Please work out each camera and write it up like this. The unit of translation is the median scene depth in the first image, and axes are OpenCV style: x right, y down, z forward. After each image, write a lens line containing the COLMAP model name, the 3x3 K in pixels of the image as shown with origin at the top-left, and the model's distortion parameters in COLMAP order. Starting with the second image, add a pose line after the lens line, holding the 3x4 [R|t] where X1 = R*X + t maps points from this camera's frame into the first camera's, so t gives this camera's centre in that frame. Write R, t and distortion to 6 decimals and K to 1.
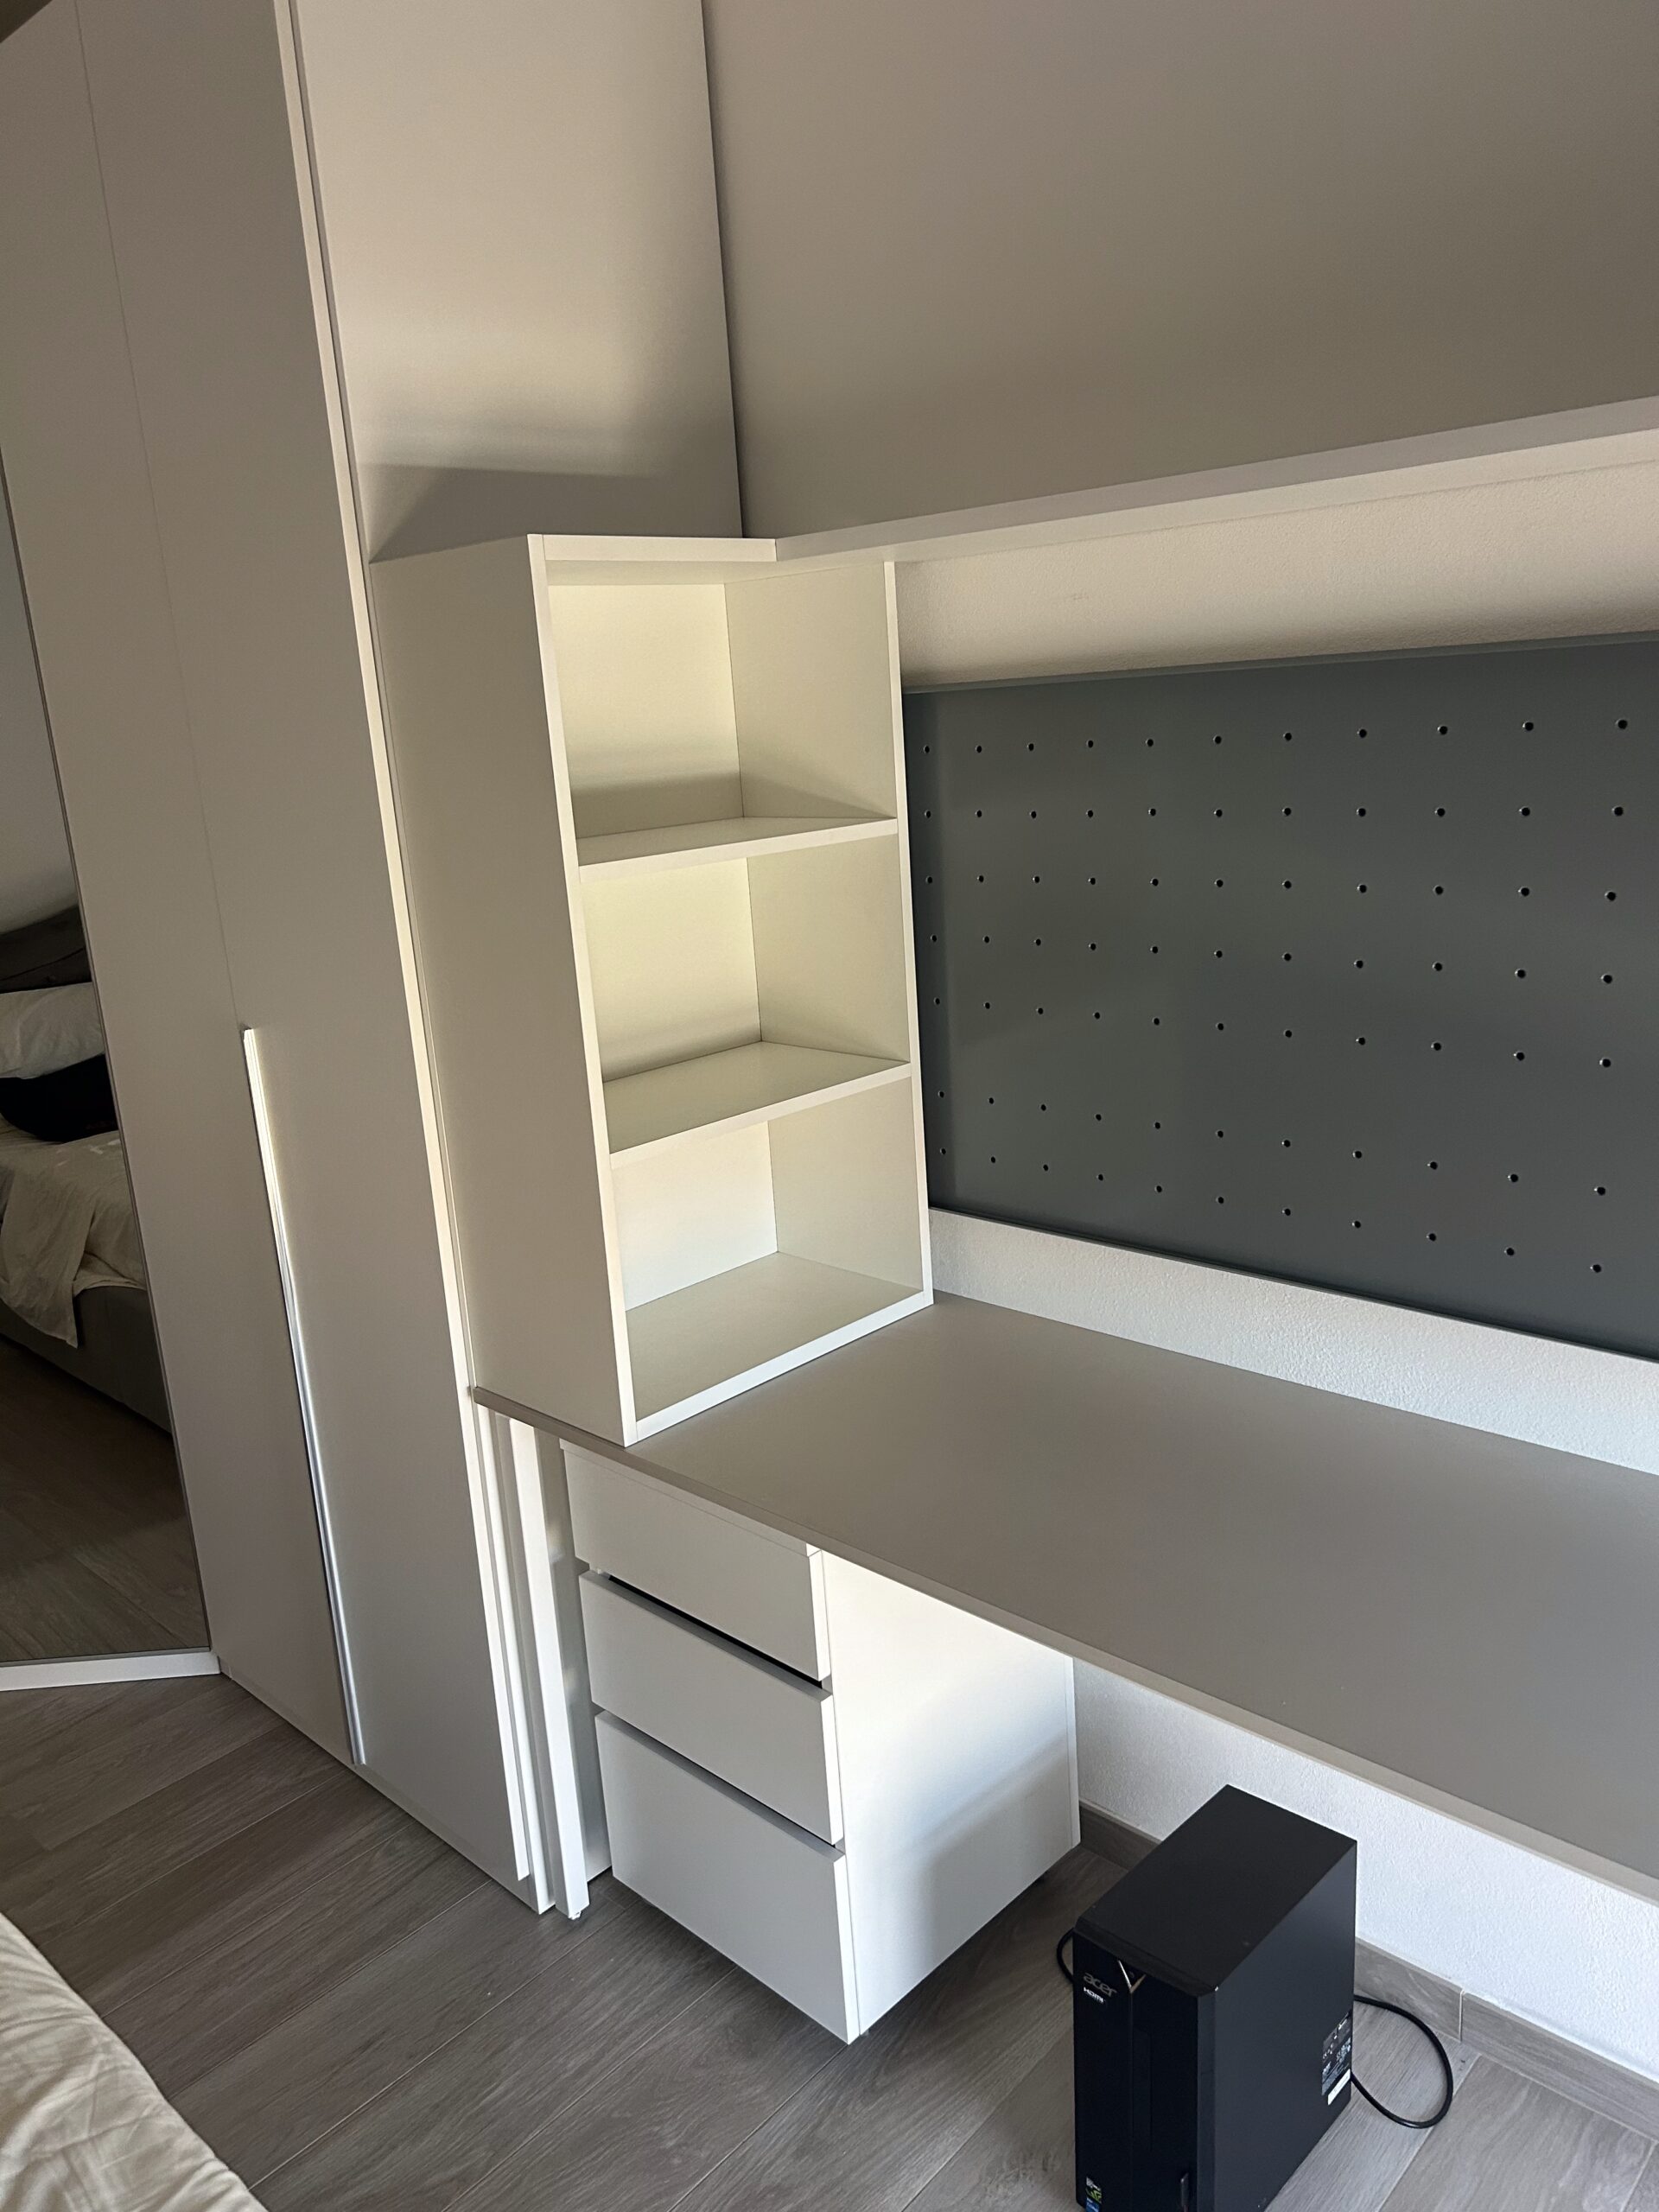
lens RADIAL K [[1661.2, 0, 828.2], [0, 1661.2, 1115.1], [0, 0, 1]] dist [0.038922, -0.033802]
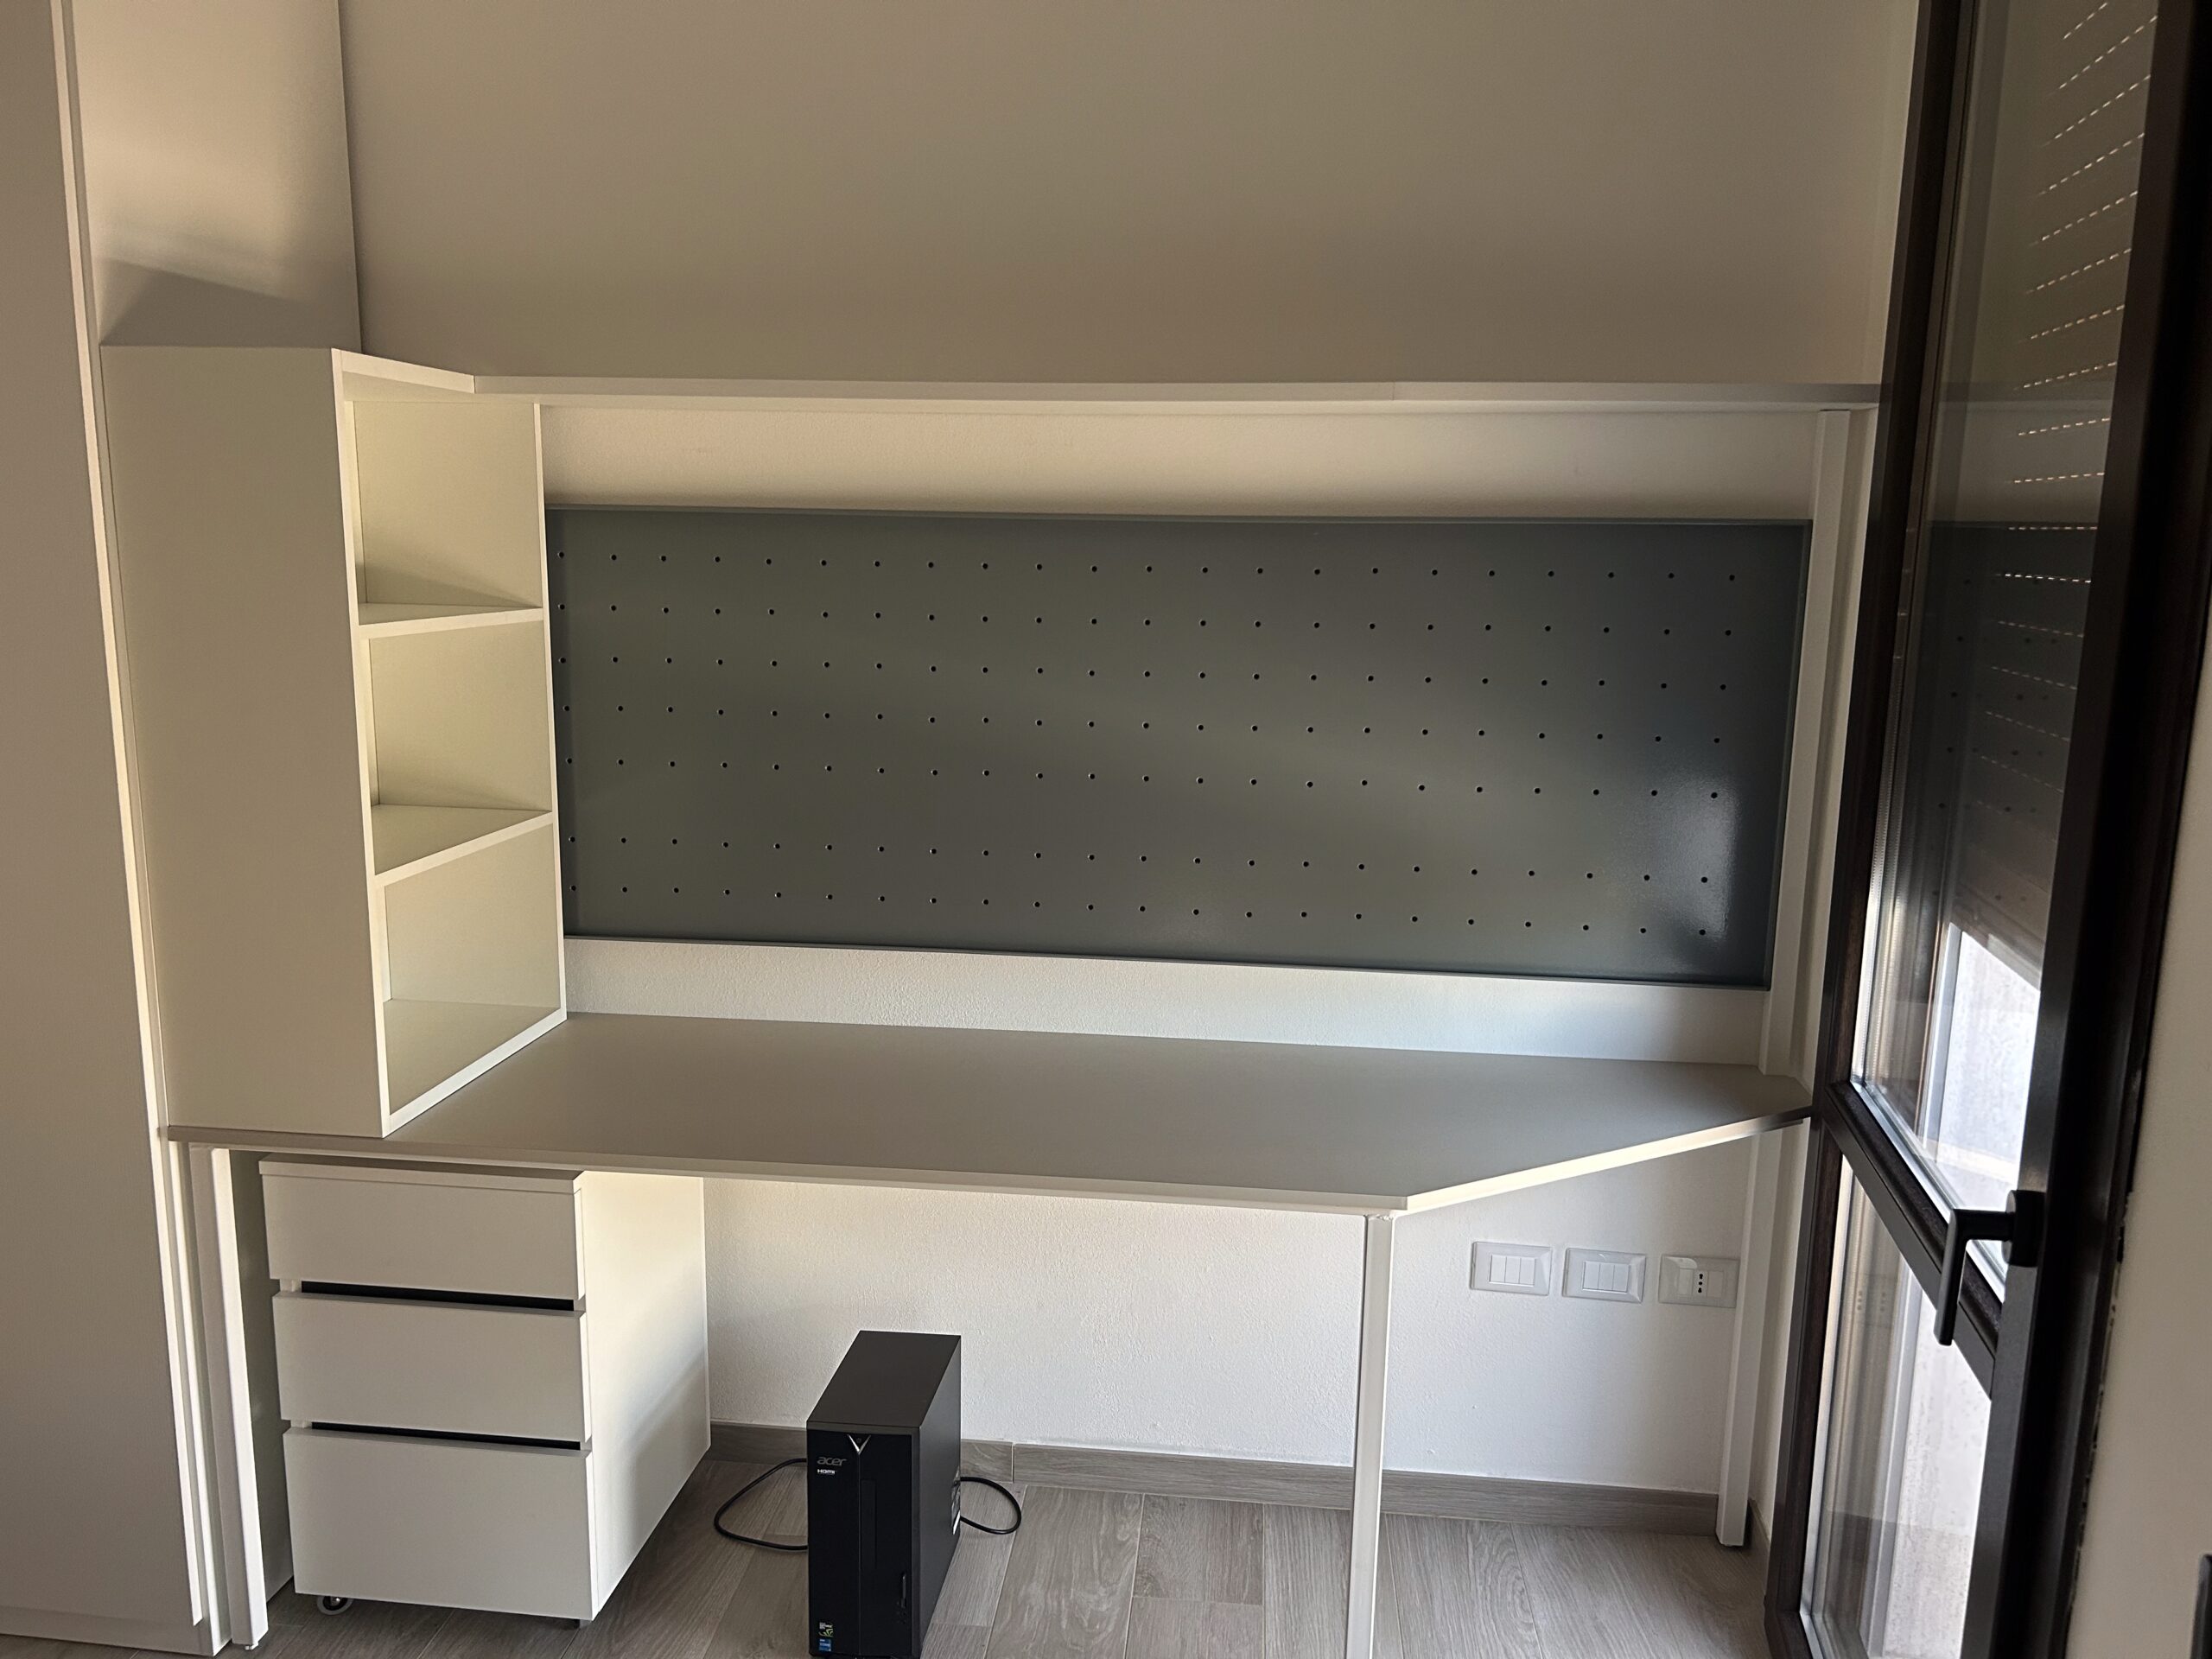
lens RADIAL K [[1661.2, 0, 1121.7], [0, 1661.2, 849.2], [0, 0, 1]] dist [0.038922, -0.033802]
pose [[0.790562, -0.032844, 0.611500, -0.397562], [0.080659, 0.995446, -0.050812, 0.097410], [-0.607047, 0.089493, 0.789611, -0.219118]]
